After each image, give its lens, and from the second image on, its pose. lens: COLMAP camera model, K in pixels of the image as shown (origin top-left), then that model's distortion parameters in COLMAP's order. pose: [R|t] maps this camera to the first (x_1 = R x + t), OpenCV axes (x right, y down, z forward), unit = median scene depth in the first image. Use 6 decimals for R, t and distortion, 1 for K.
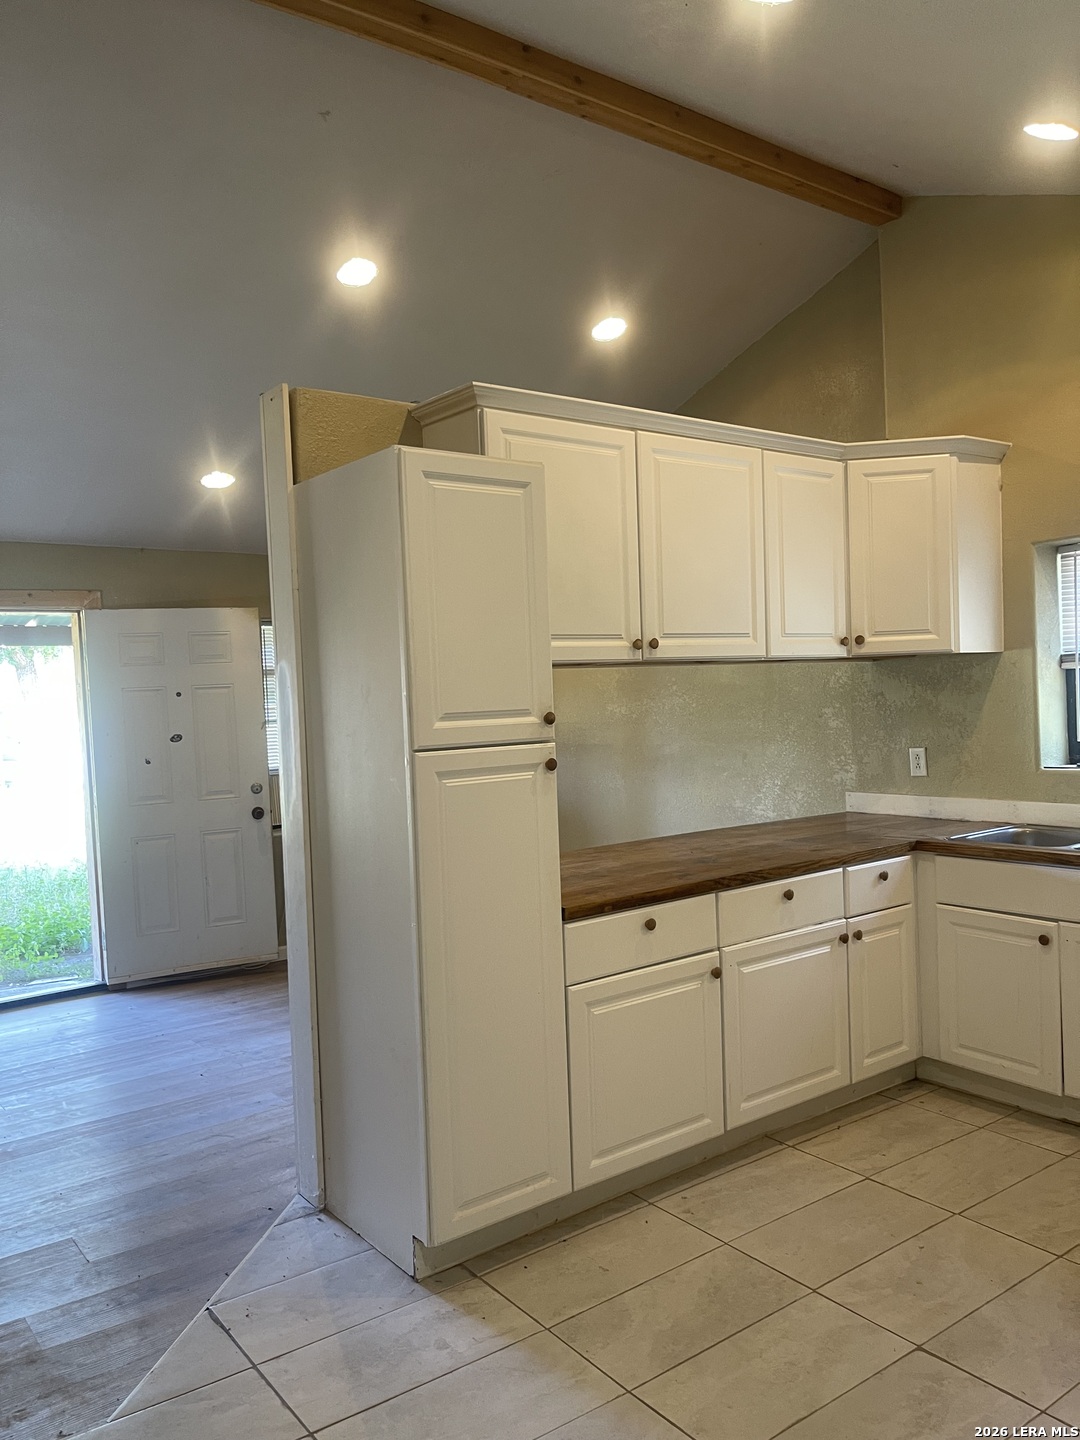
lens RADIAL K [[1098.6, 0, 553.1], [0, 1098.6, 732.3], [0, 0, 1]] dist [0.067680, -0.090651]
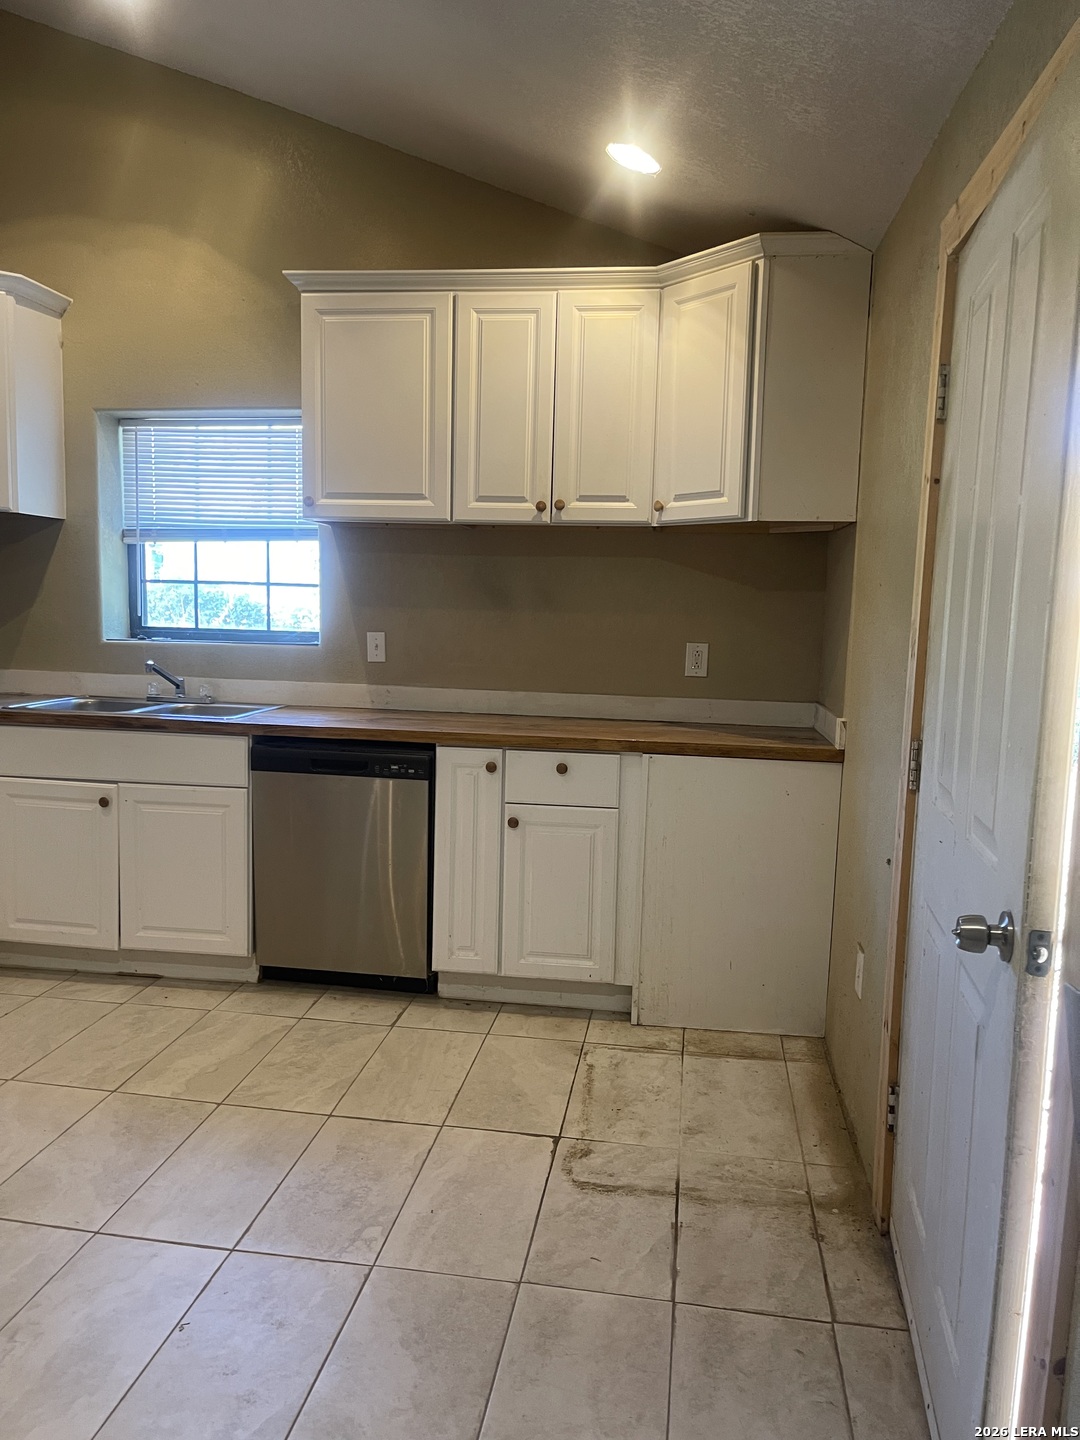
lens RADIAL K [[1098.6, 0, 533.6], [0, 1098.6, 738.5], [0, 0, 1]] dist [0.067680, -0.090651]
pose [[0.710451, -0.025658, 0.703278, 0.011152], [-0.033197, 0.997001, 0.069910, 0.045353], [-0.702963, -0.073015, 0.707469, 0.012264]]
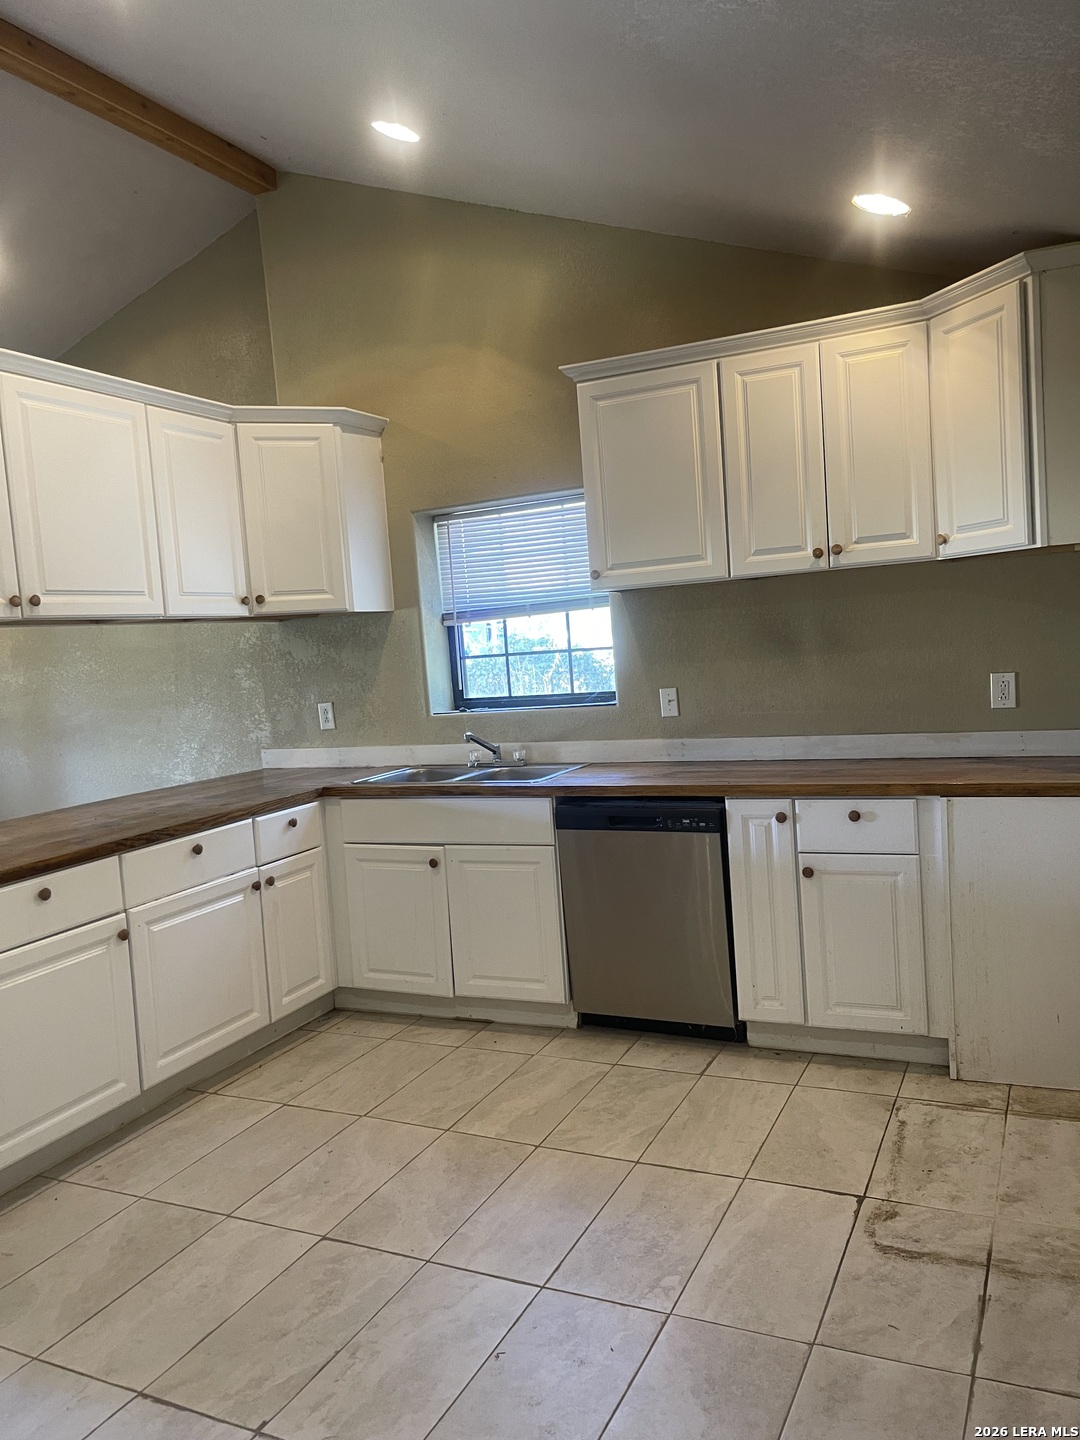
lens RADIAL K [[1098.6, 0, 546.5], [0, 1098.6, 732.7], [0, 0, 1]] dist [0.067680, -0.090651]
pose [[0.883043, -0.060196, 0.465415, 0.029870], [0.048792, 0.998141, 0.036525, 0.018652], [-0.466749, -0.009545, 0.884338, -0.045354]]
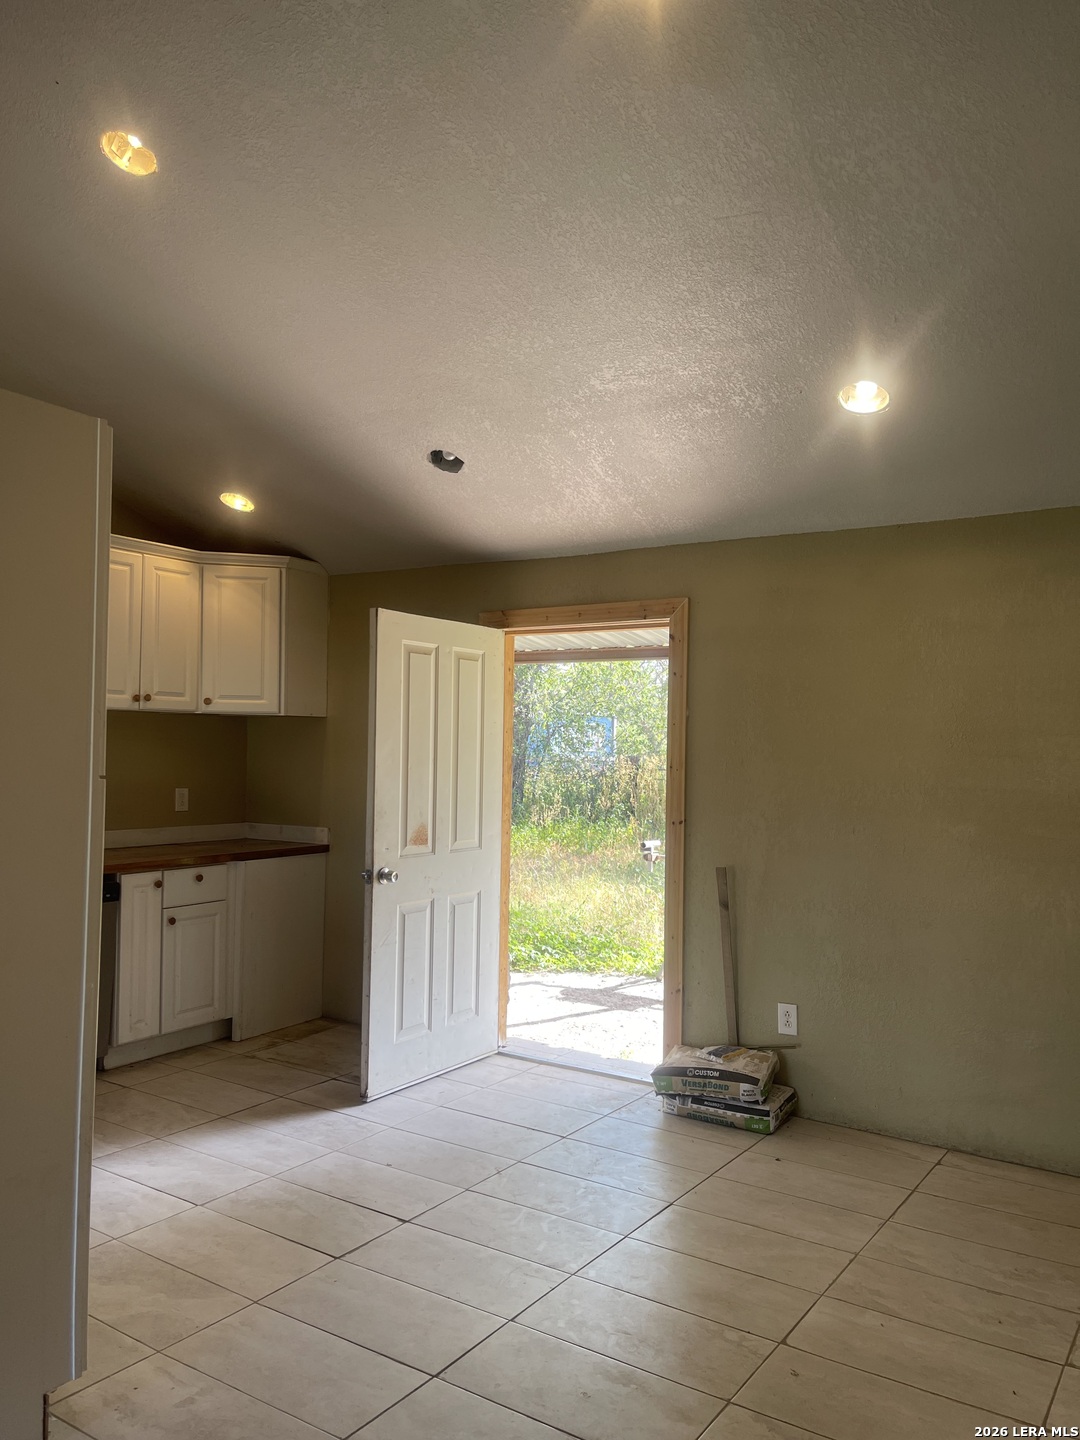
lens RADIAL K [[1098.6, 0, 546.3], [0, 1098.6, 740.4], [0, 0, 1]] dist [0.067680, -0.090651]
pose [[-0.341400, 0.041056, 0.939021, -0.795938], [0.028667, 0.999036, -0.033258, 0.020834], [-0.939481, 0.015565, -0.342248, 0.733653]]
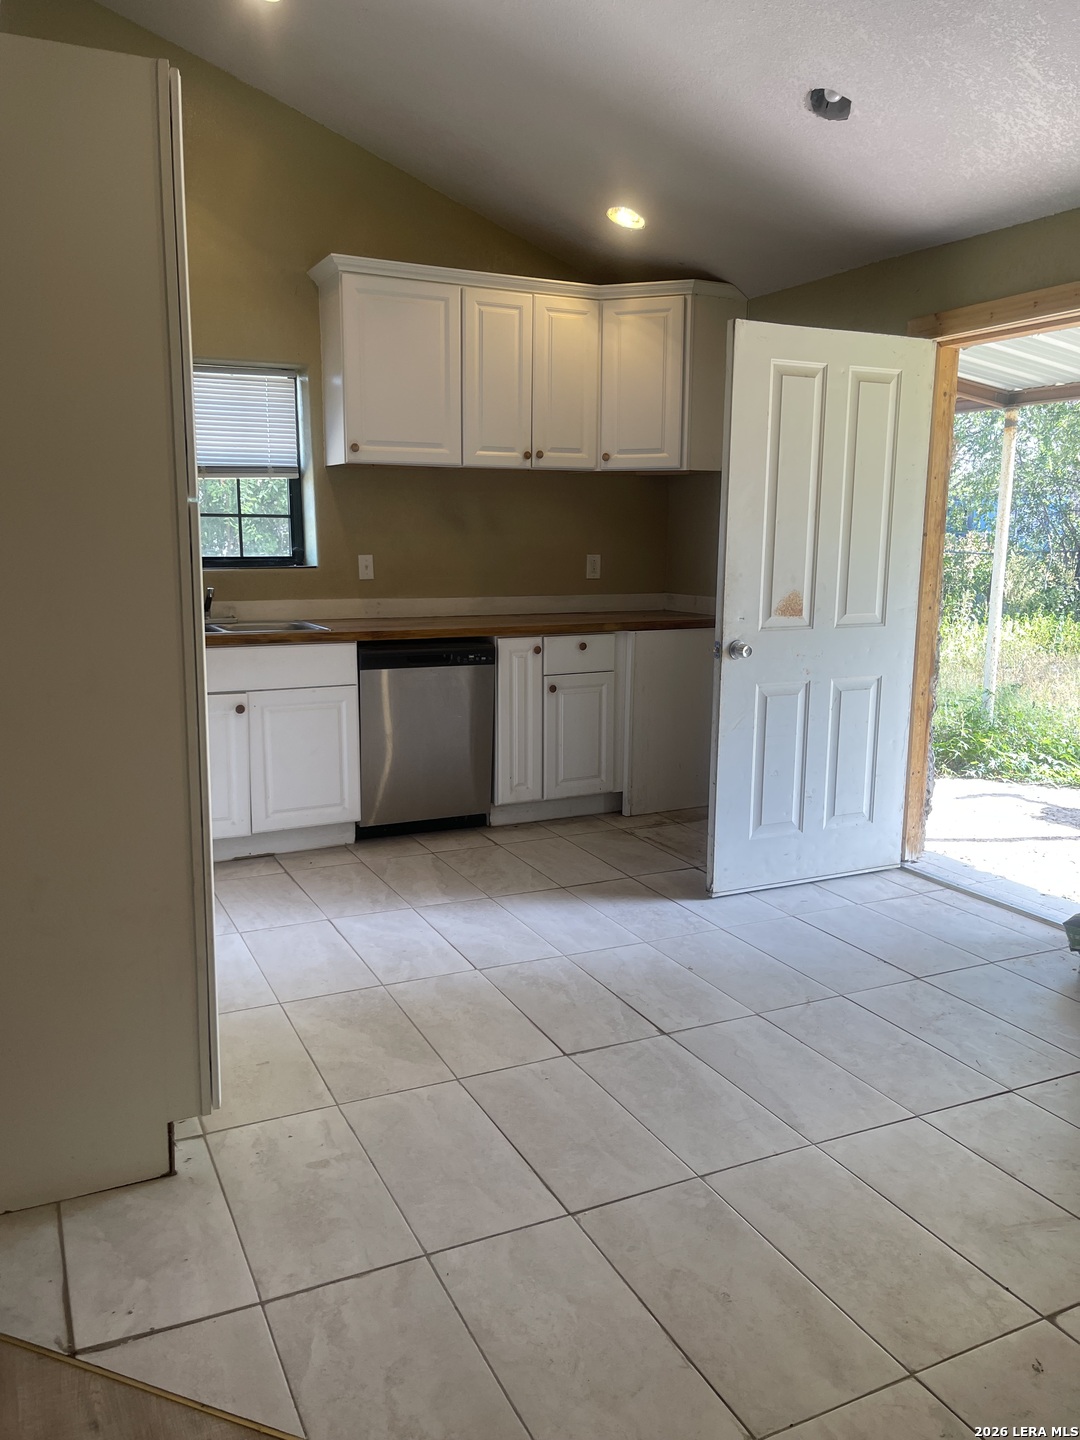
lens RADIAL K [[1098.6, 0, 533.5], [0, 1098.6, 731.9], [0, 0, 1]] dist [0.067680, -0.090651]
pose [[0.188231, -0.136091, 0.972650, -0.643121], [0.019025, 0.990672, 0.134931, 0.058419], [-0.981940, -0.006894, 0.189064, 0.471601]]
